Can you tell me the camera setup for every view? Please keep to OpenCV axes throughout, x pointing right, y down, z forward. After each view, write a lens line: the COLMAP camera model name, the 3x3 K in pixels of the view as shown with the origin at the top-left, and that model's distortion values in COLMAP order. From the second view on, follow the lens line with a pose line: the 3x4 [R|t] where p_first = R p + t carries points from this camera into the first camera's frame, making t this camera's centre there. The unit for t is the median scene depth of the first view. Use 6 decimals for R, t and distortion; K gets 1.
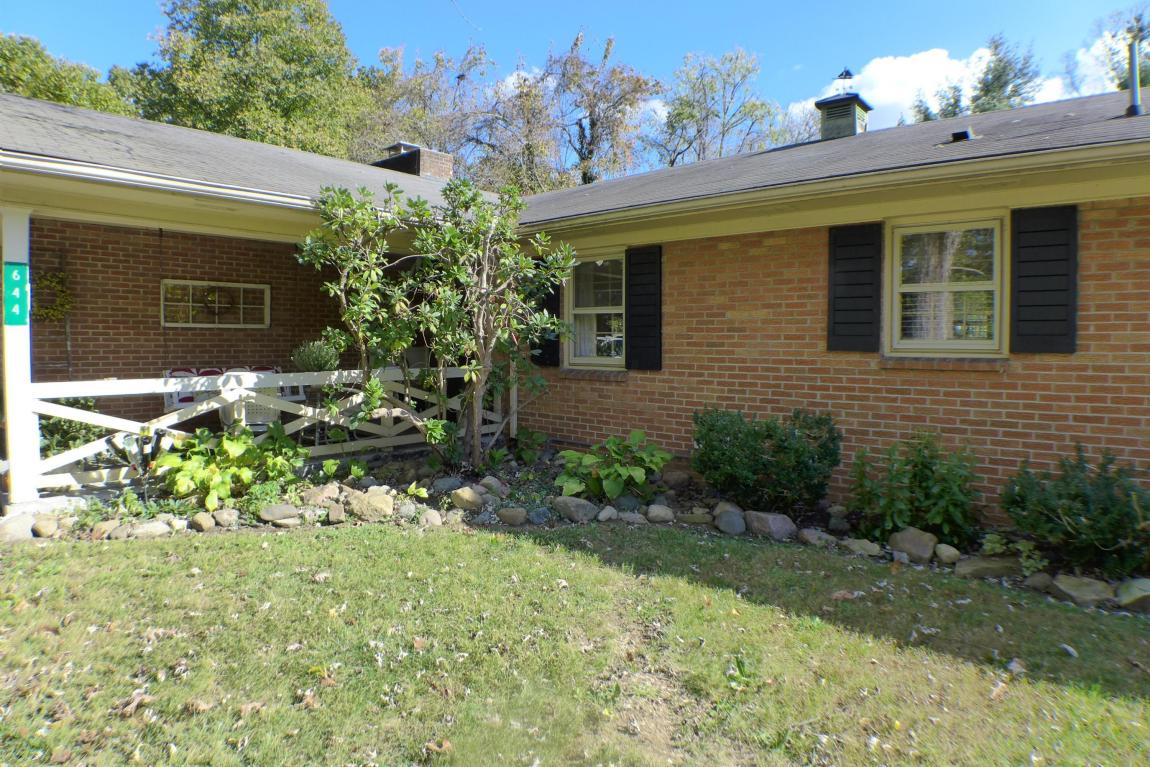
lens RADIAL K [[675.4, 0, 578.3], [0, 675.4, 366.5], [0, 0, 1]] dist [-0.108374, 0.017259]
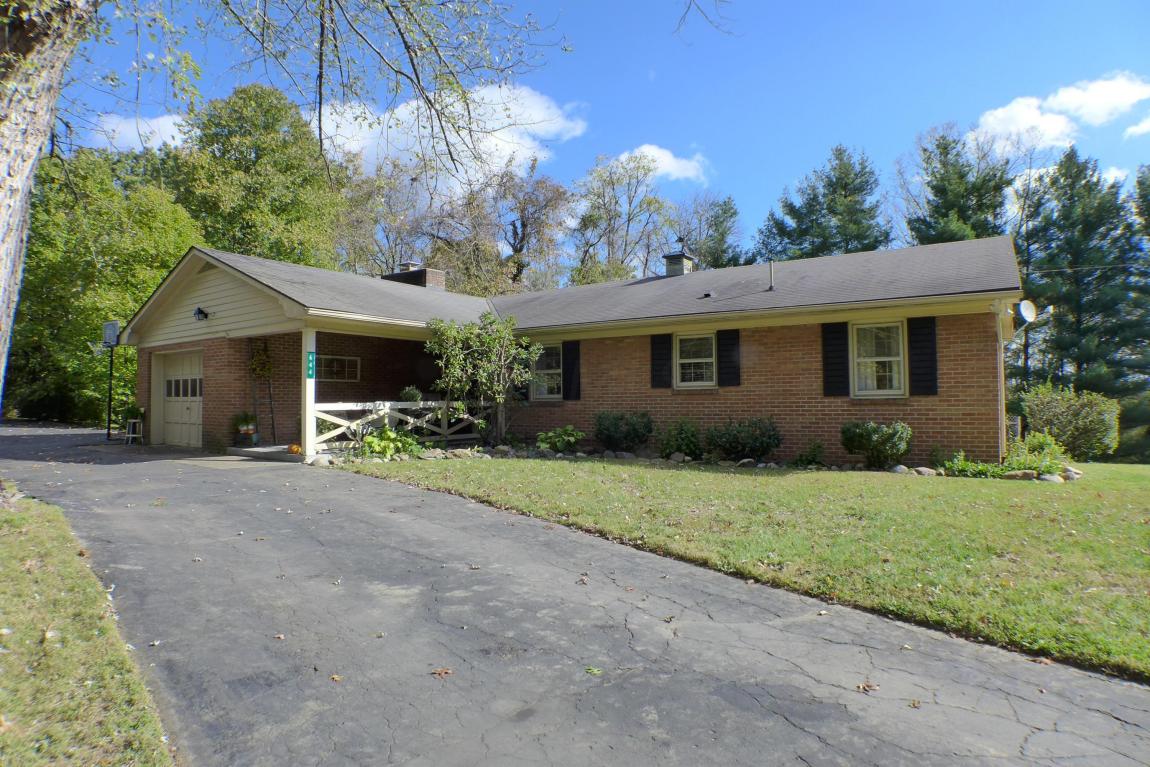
lens RADIAL K [[675.4, 0, 578.3], [0, 675.4, 366.5], [0, 0, 1]] dist [-0.108374, 0.017259]
pose [[0.992421, -0.007124, 0.122678, -0.154471], [0.017703, 0.996193, -0.085364, 0.090433], [-0.121603, 0.086888, 0.988768, -1.198982]]
